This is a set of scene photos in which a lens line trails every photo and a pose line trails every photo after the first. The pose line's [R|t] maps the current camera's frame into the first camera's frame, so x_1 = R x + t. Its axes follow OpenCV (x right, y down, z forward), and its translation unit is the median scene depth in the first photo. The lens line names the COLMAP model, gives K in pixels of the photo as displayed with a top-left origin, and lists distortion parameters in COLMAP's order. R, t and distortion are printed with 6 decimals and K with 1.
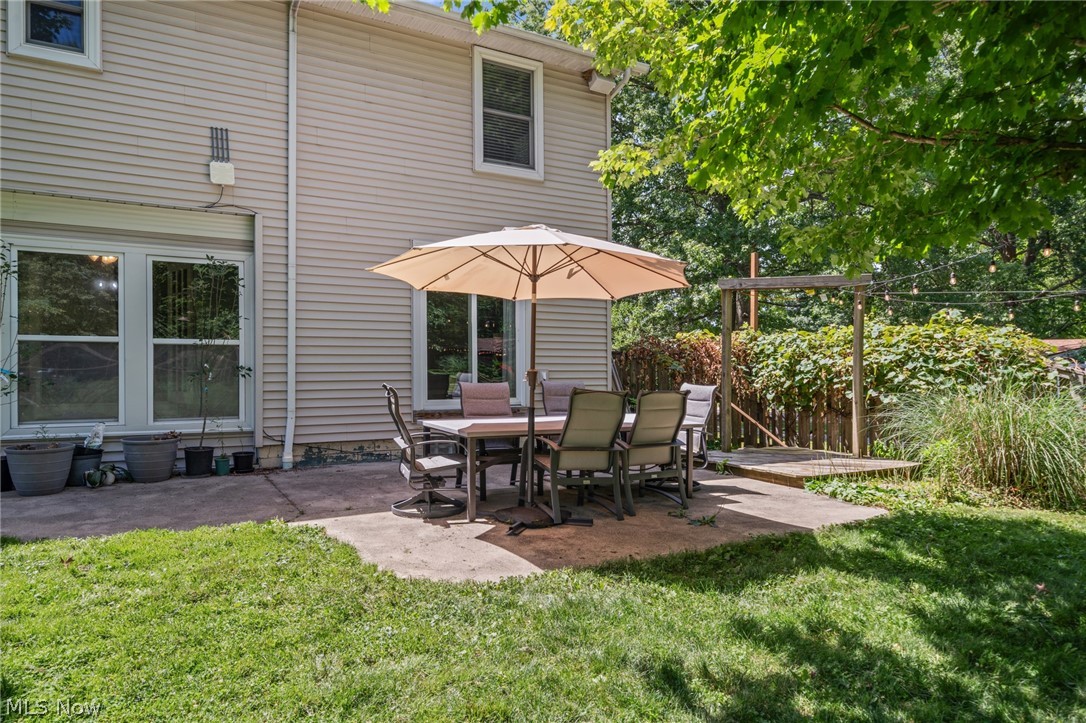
lens RADIAL K [[703.0, 0, 539.9], [0, 703.0, 367.0], [0, 0, 1]] dist [0.003542, 0.000260]
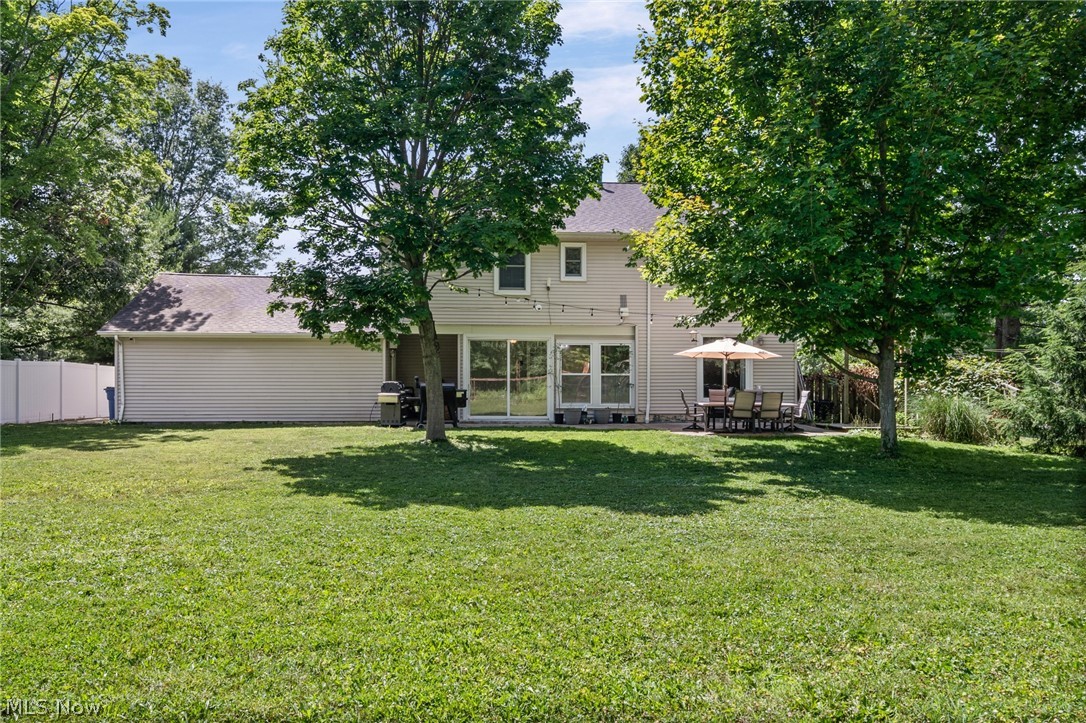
lens RADIAL K [[782.1, 0, 541.8], [0, 782.1, 368.1], [0, 0, 1]] dist [0.001733, 0.000352]
pose [[0.918744, -0.005714, -0.394812, 0.439529], [0.003755, 0.999977, -0.005734, -0.044285], [0.394835, 0.003786, 0.918744, -1.877929]]
